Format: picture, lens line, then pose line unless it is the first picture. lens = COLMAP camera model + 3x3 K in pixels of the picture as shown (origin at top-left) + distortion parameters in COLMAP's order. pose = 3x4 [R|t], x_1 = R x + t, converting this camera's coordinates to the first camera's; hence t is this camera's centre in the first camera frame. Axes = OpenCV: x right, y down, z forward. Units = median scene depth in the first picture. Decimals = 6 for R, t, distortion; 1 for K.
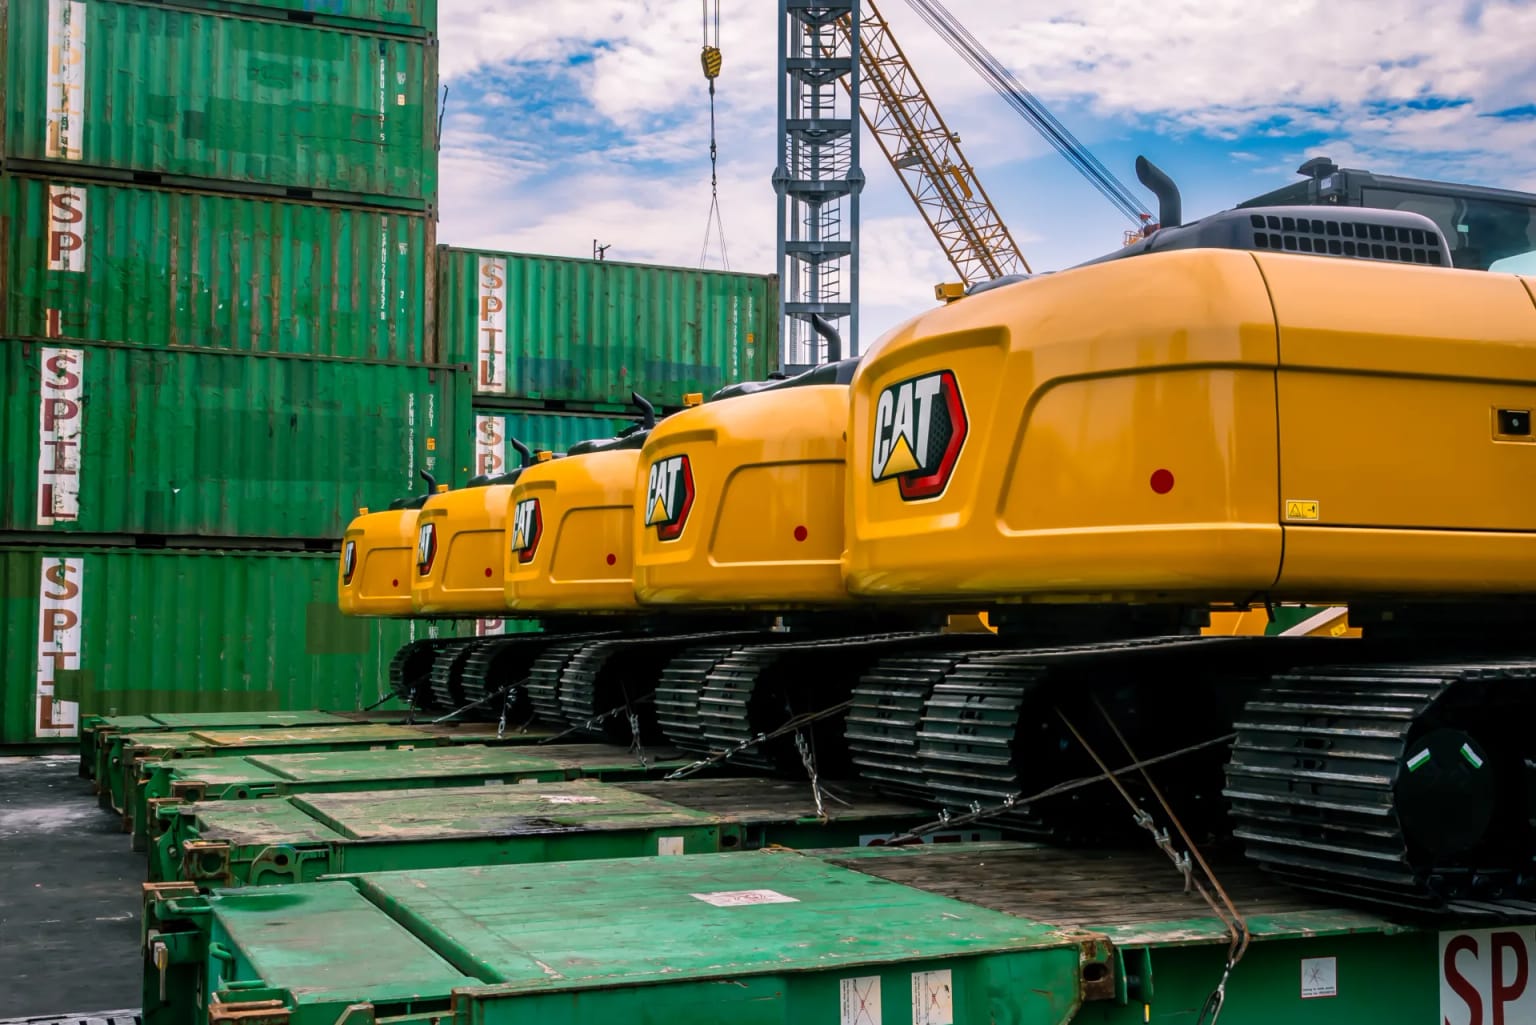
lens RADIAL K [[1891.9, 0, 768.0], [0, 1891.9, 512.5], [0, 0, 1]] dist [0.143075, -0.284116]
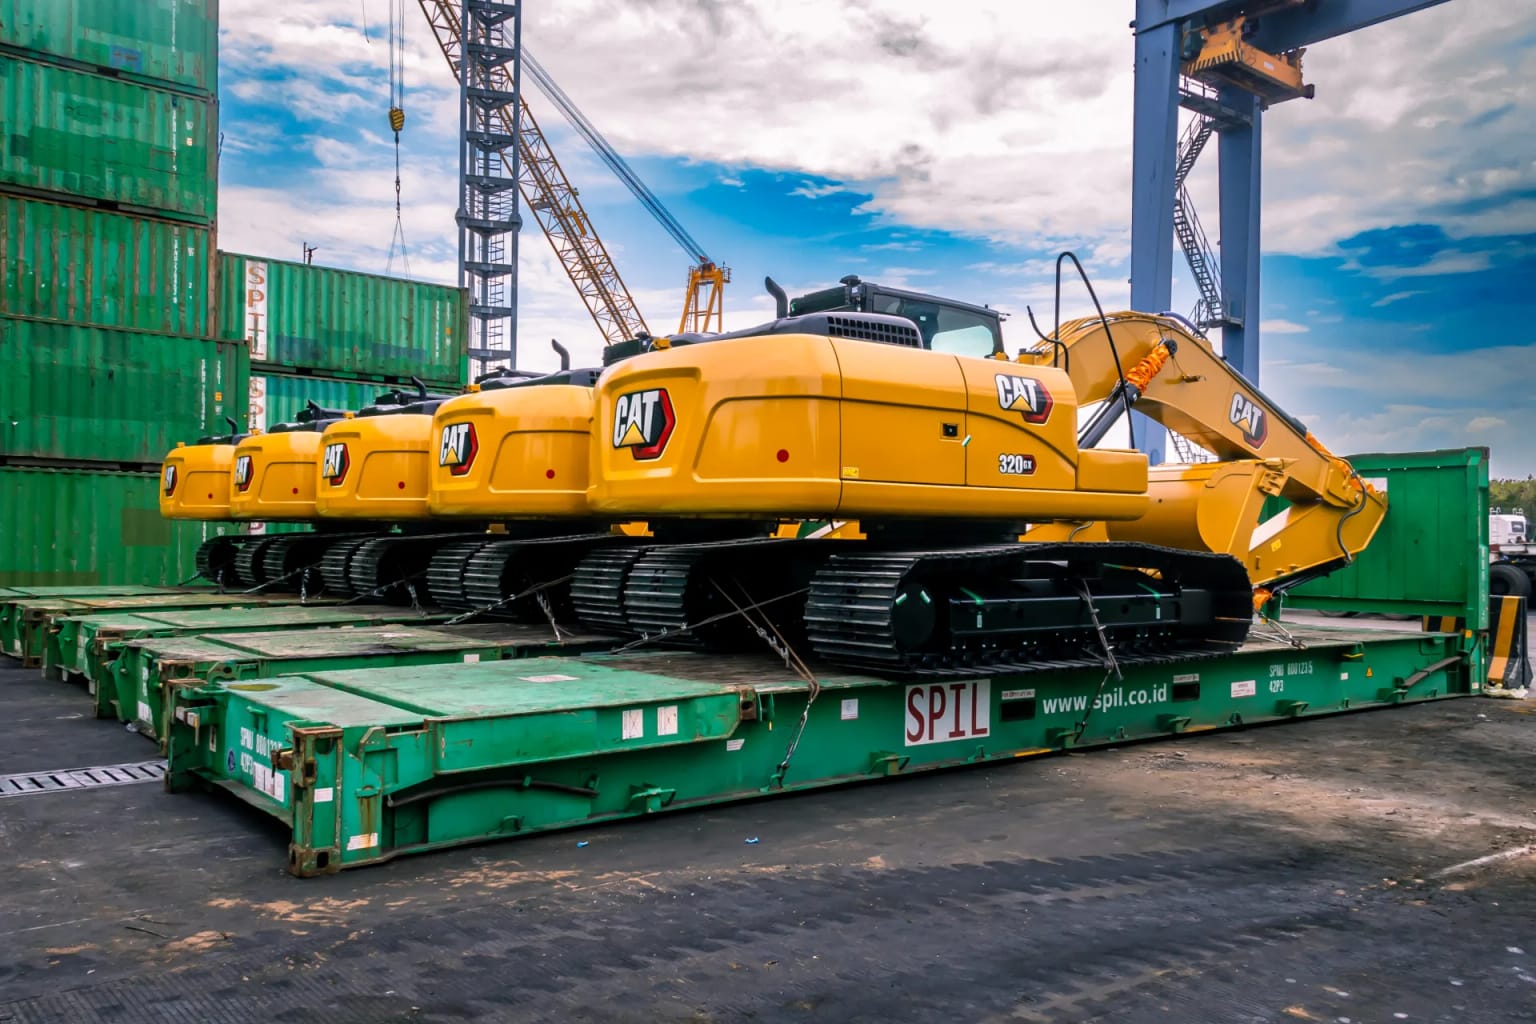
lens RADIAL K [[1711.3, 0, 772.2], [0, 1711.3, 520.7], [0, 0, 1]] dist [0.204784, -0.021726]
pose [[0.953495, 0.014797, 0.301046, -0.176270], [-0.030027, 0.998489, 0.046027, -0.016431], [-0.299910, -0.052926, 0.952498, -0.353232]]
